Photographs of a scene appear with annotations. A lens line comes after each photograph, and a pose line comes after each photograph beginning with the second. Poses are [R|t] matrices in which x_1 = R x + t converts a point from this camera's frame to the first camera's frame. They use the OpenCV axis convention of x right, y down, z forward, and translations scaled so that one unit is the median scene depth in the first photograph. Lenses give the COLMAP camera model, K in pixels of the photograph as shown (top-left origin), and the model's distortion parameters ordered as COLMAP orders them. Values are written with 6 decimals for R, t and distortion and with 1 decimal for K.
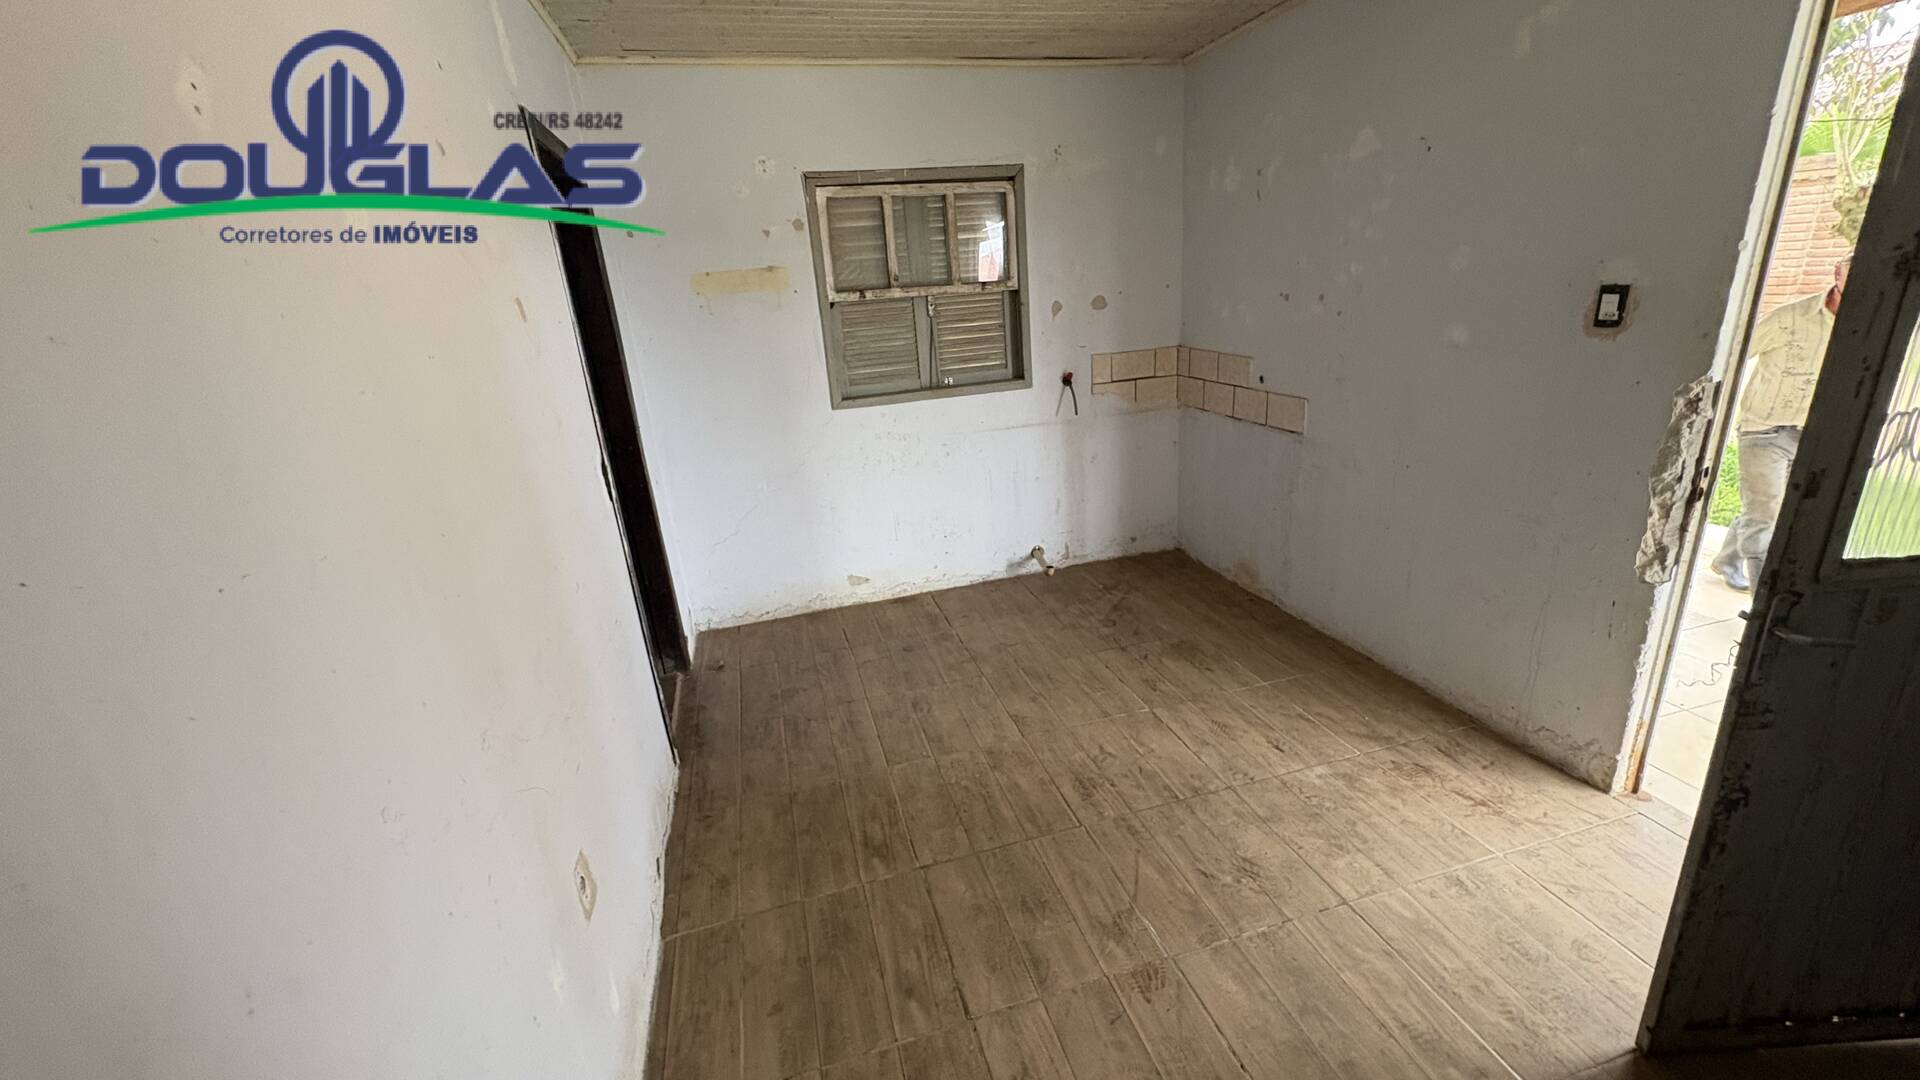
lens RADIAL K [[762.3, 0, 958.1], [0, 762.3, 536.7], [0, 0, 1]] dist [-0.000895, 0.000910]
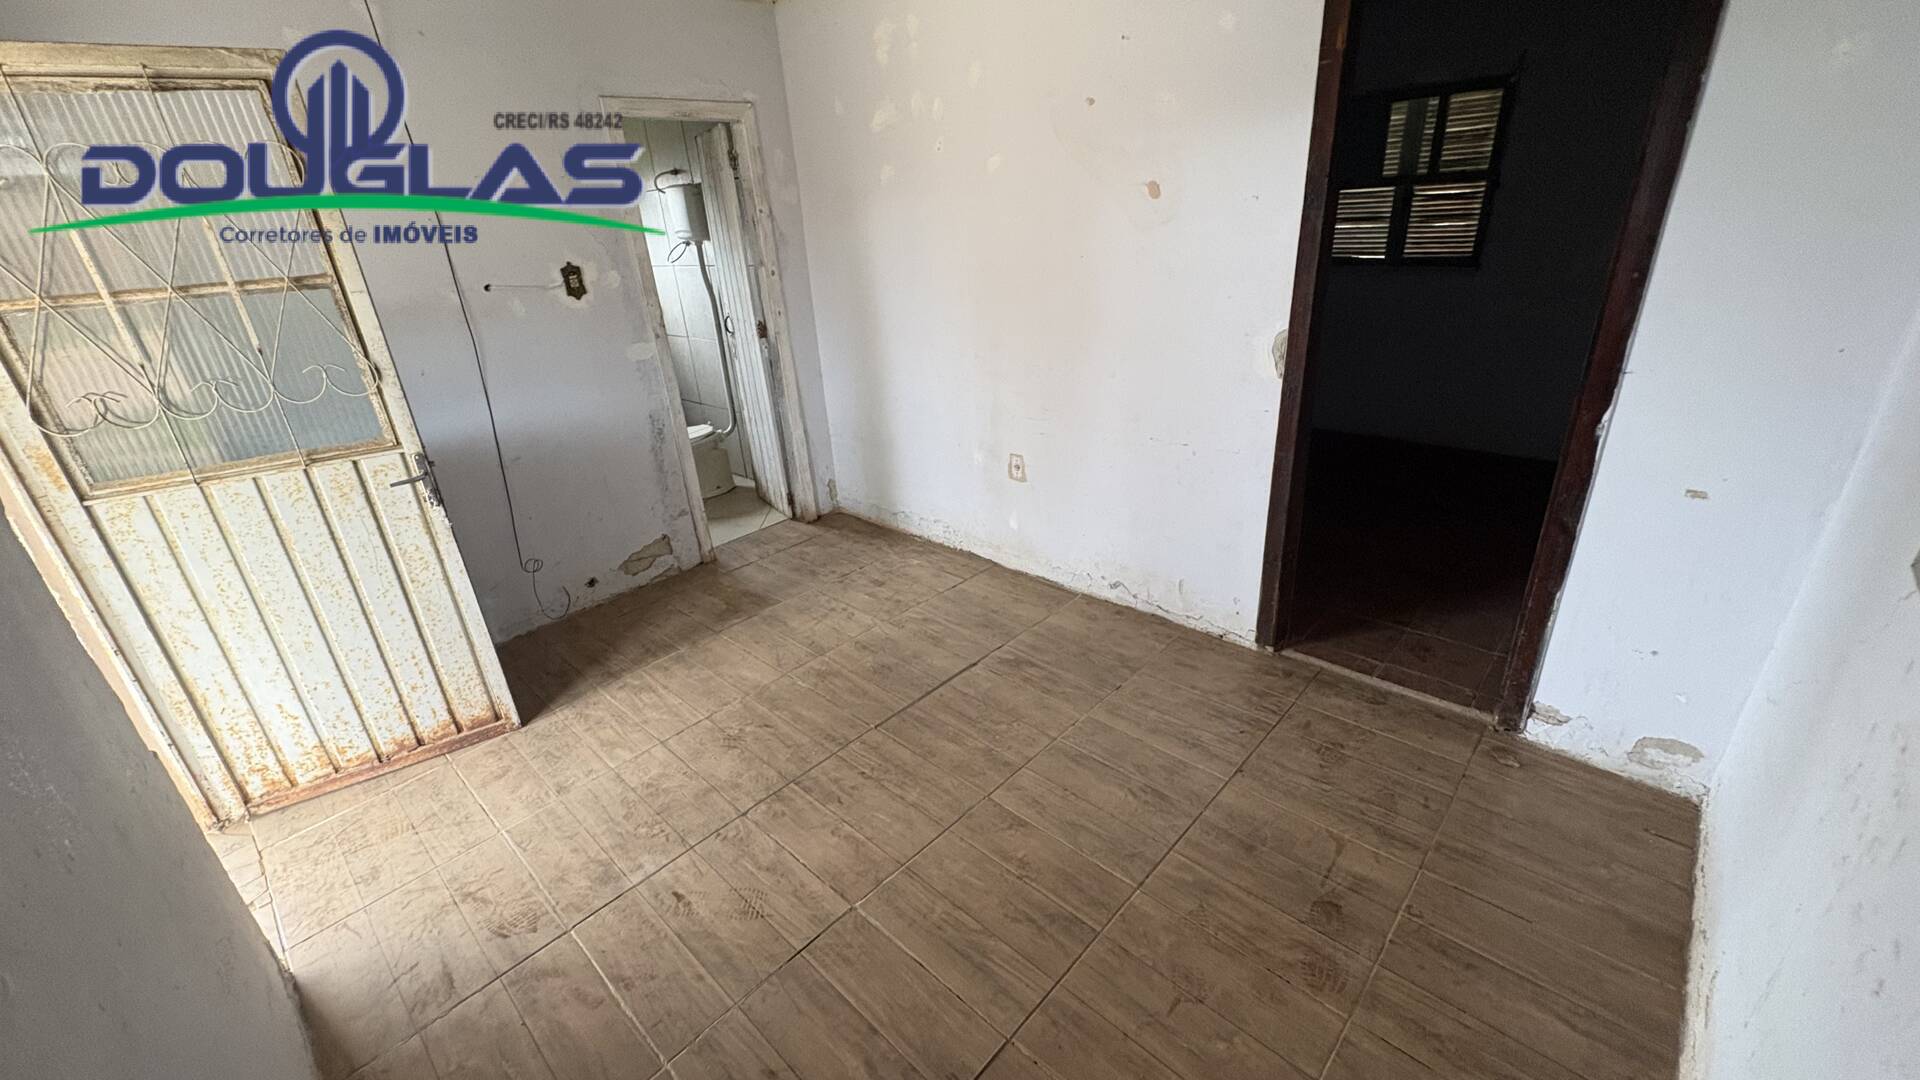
lens RADIAL K [[762.3, 0, 958.1], [0, 762.3, 536.7], [0, 0, 1]] dist [-0.000895, 0.000910]
pose [[-0.847508, 0.322403, -0.421647, 0.402264], [-0.046253, 0.746507, 0.663768, -0.524884], [0.528764, 0.582051, -0.617758, 1.458687]]
